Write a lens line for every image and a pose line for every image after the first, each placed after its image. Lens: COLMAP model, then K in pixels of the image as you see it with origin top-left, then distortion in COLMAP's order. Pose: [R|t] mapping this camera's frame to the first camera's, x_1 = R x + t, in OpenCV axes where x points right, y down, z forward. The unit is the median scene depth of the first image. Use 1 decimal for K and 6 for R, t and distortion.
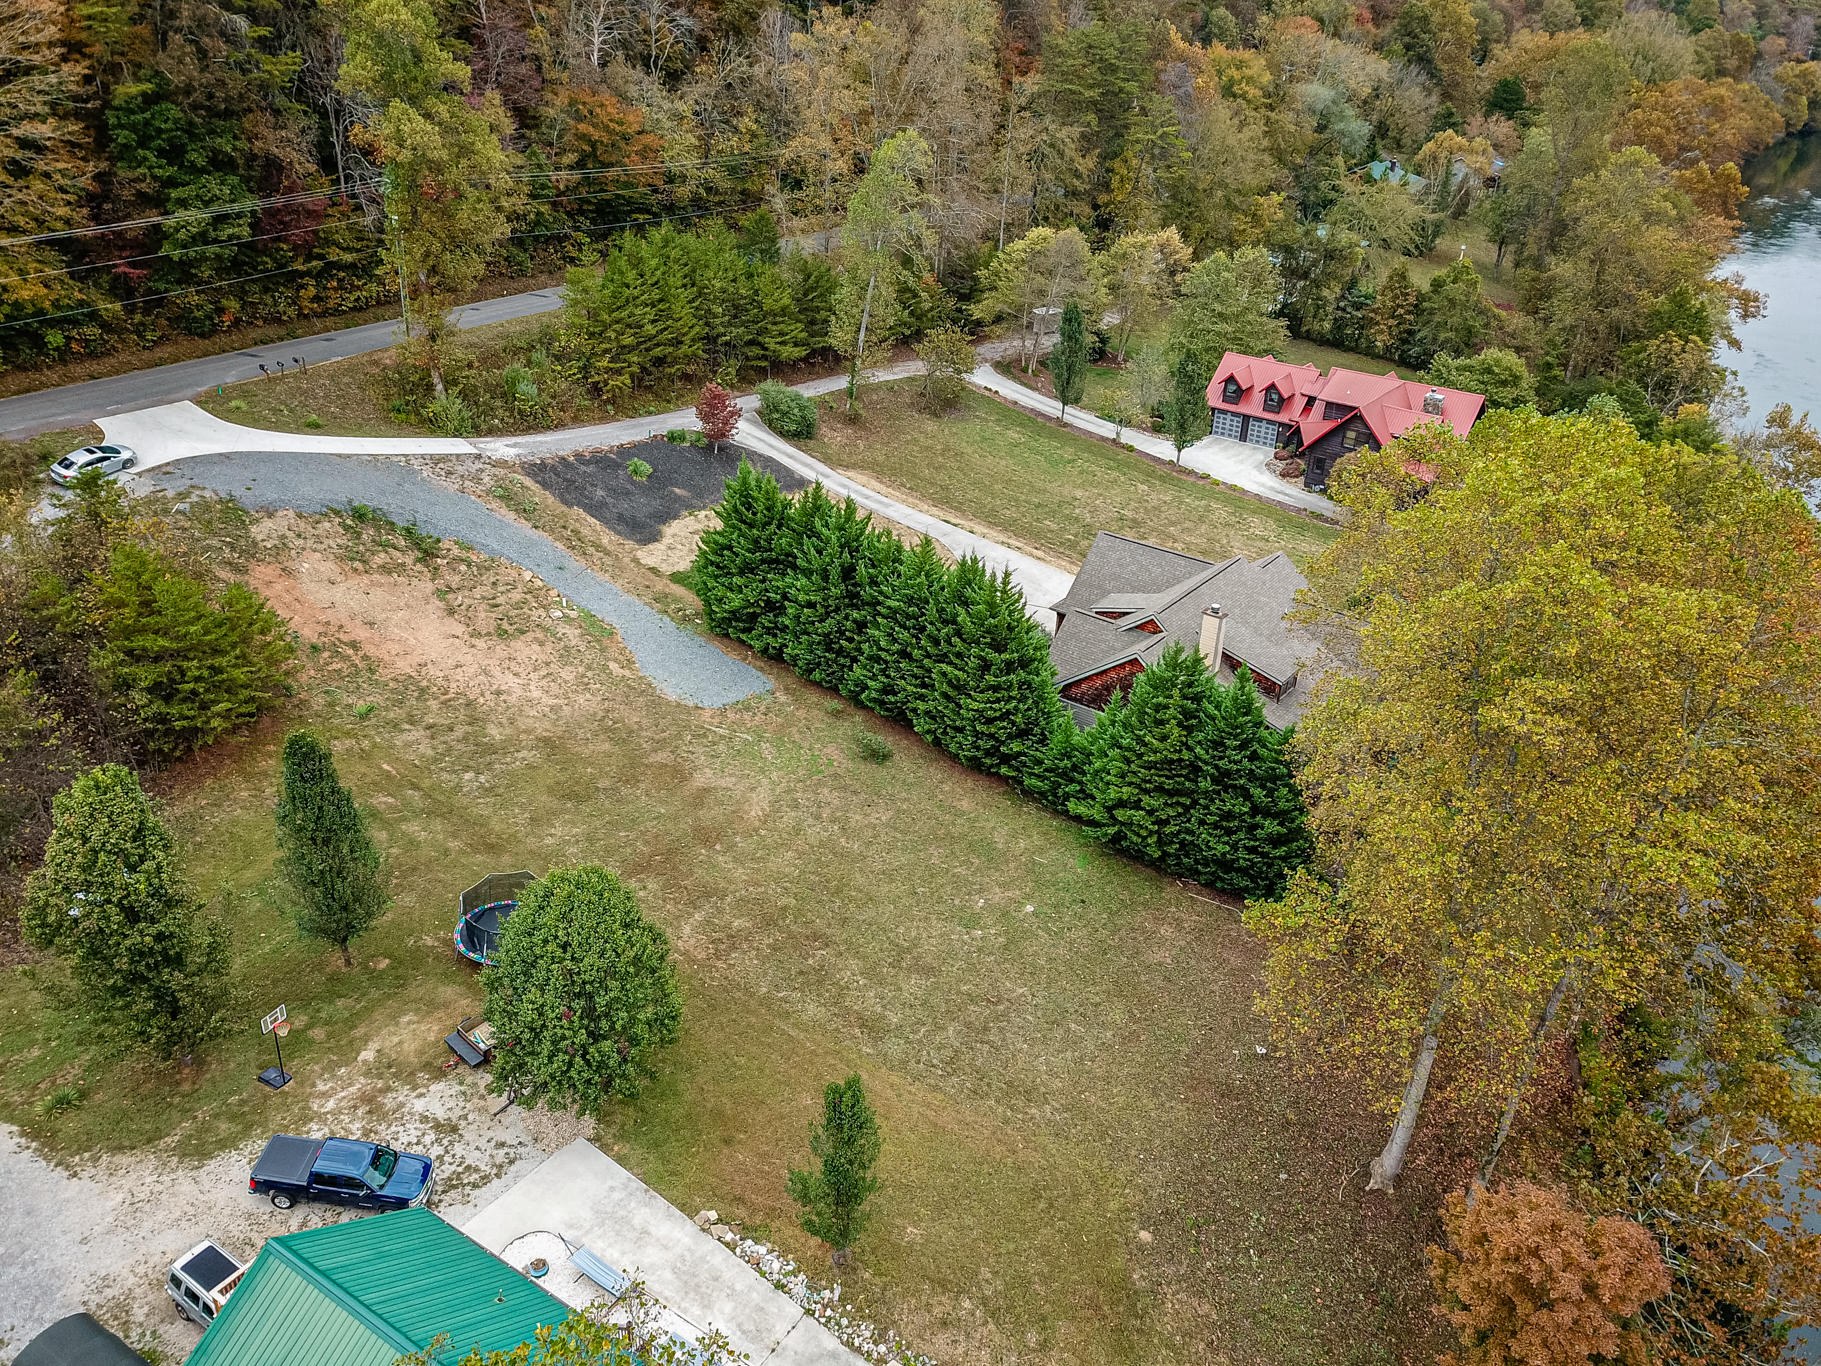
lens RADIAL K [[1392.0, 0, 910.5], [0, 1392.0, 683.0], [0, 0, 1]] dist [0.021101, -0.003393]
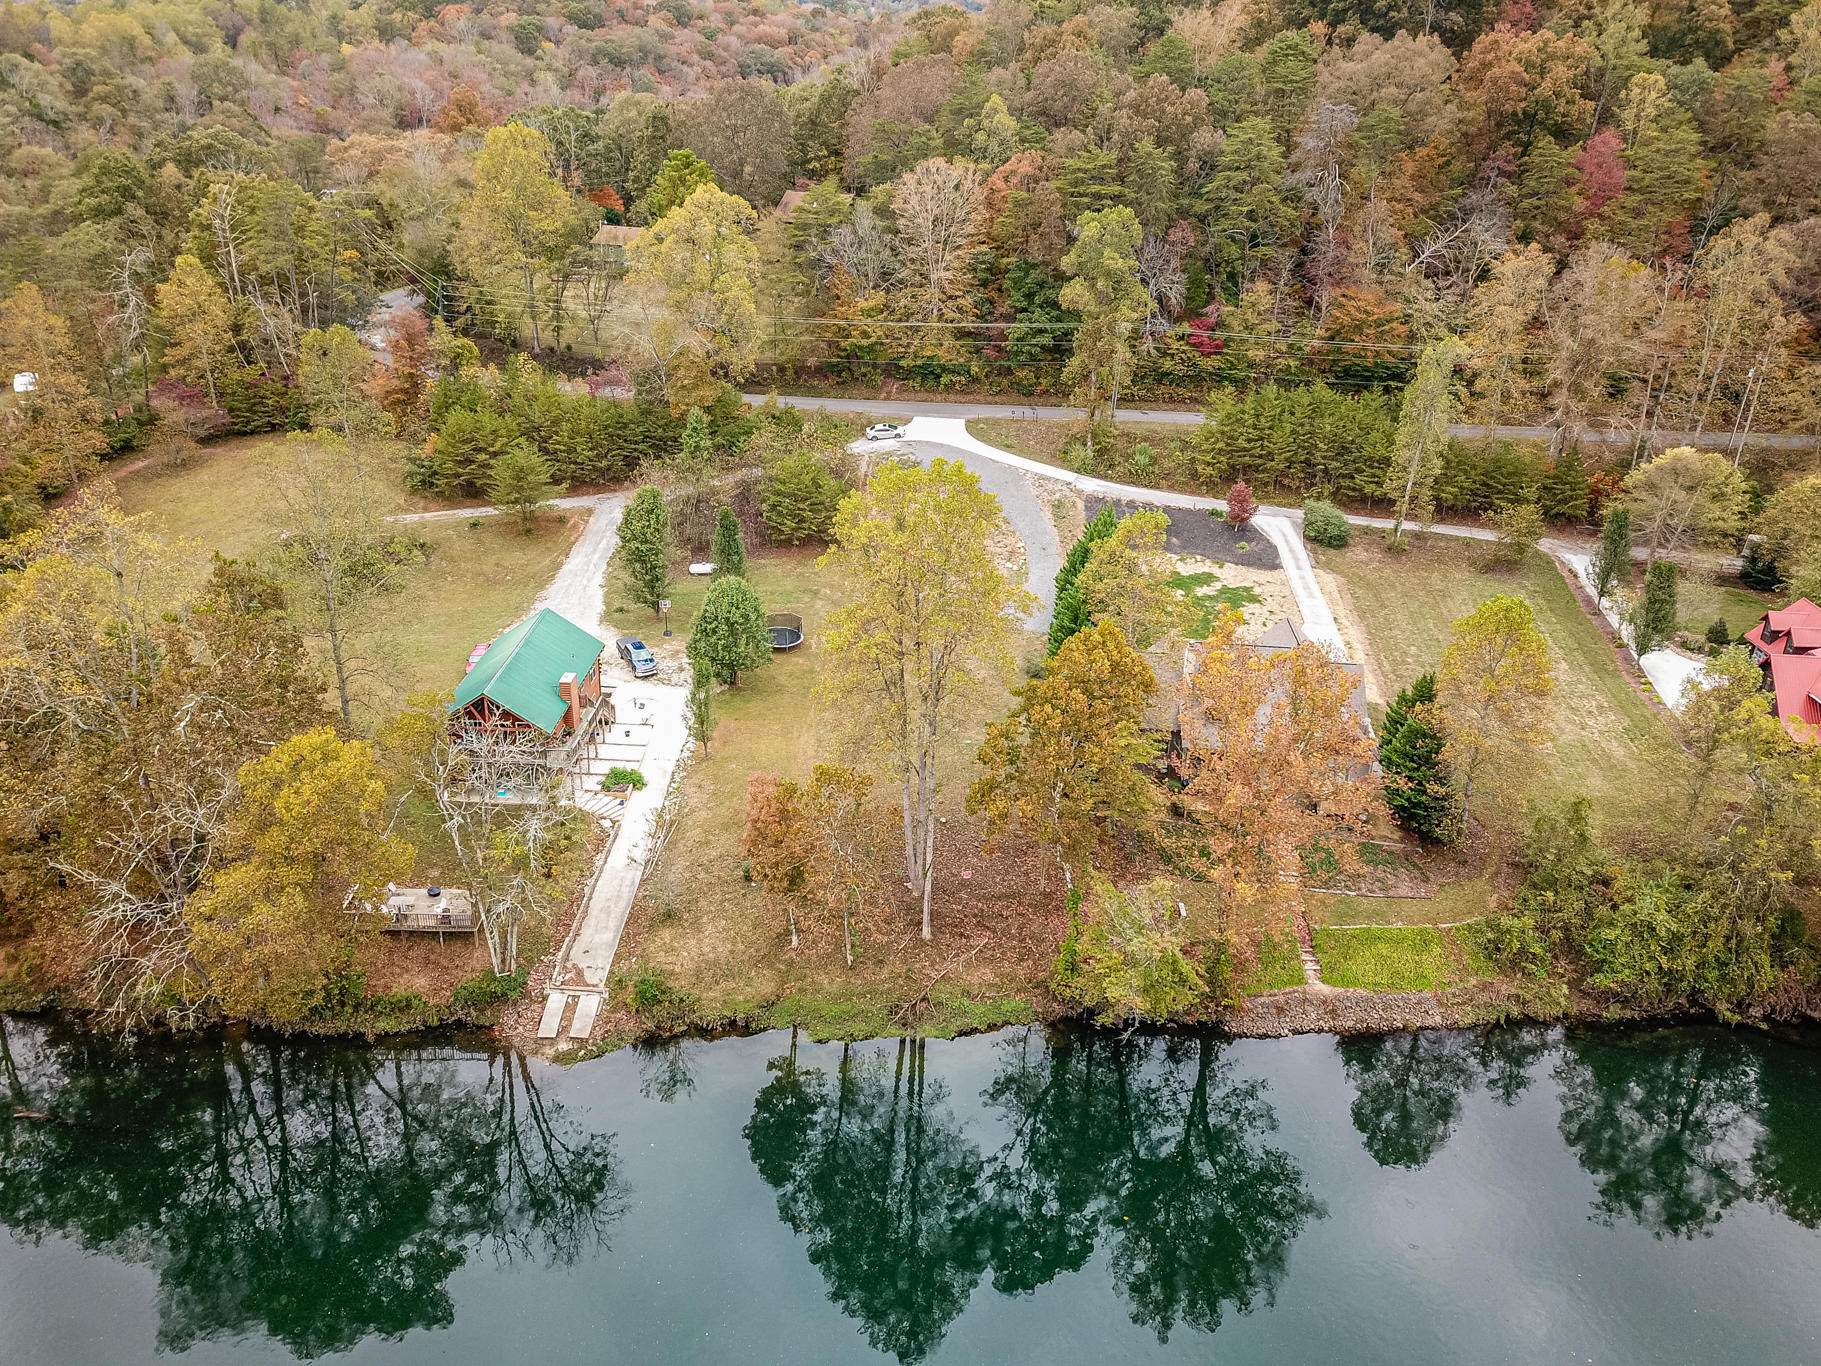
lens RADIAL K [[1361.0, 0, 891.7], [0, 1361.0, 696.7], [0, 0, 1]] dist [0.039801, -0.003992]
pose [[0.520722, 0.328758, -0.787888, 0.991507], [-0.407595, 0.906643, 0.108927, -0.024021], [0.750143, 0.264419, 0.606109, -0.078237]]
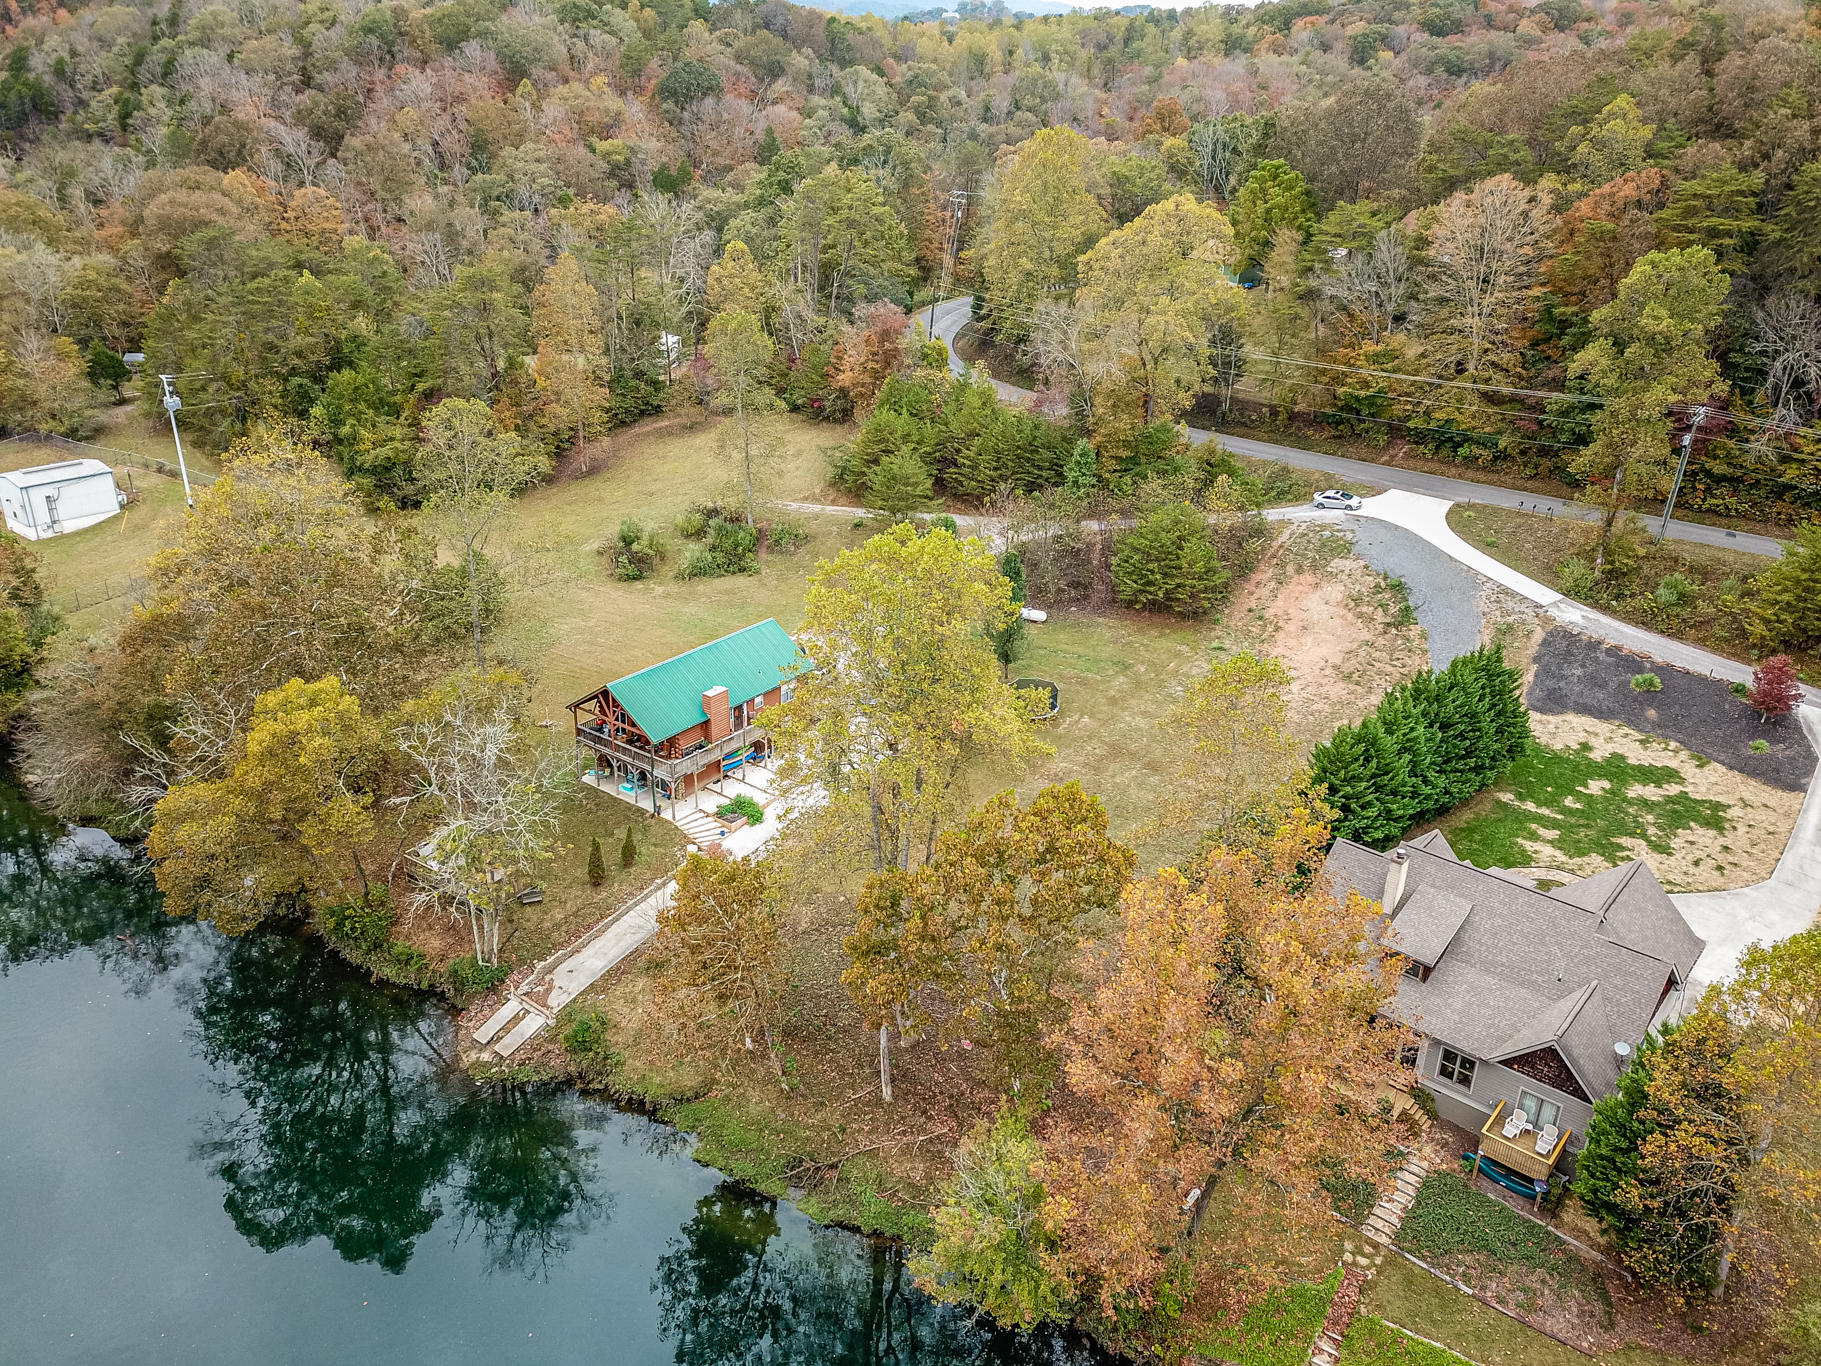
lens RADIAL K [[1375.3, 0, 906.3], [0, 1375.3, 678.8], [0, 0, 1]] dist [0.036252, -0.003744]
pose [[-0.062040, 0.368892, -0.927400, 0.954510], [-0.498819, 0.793359, 0.348944, -0.275625], [0.864483, 0.484253, 0.134790, 0.390471]]
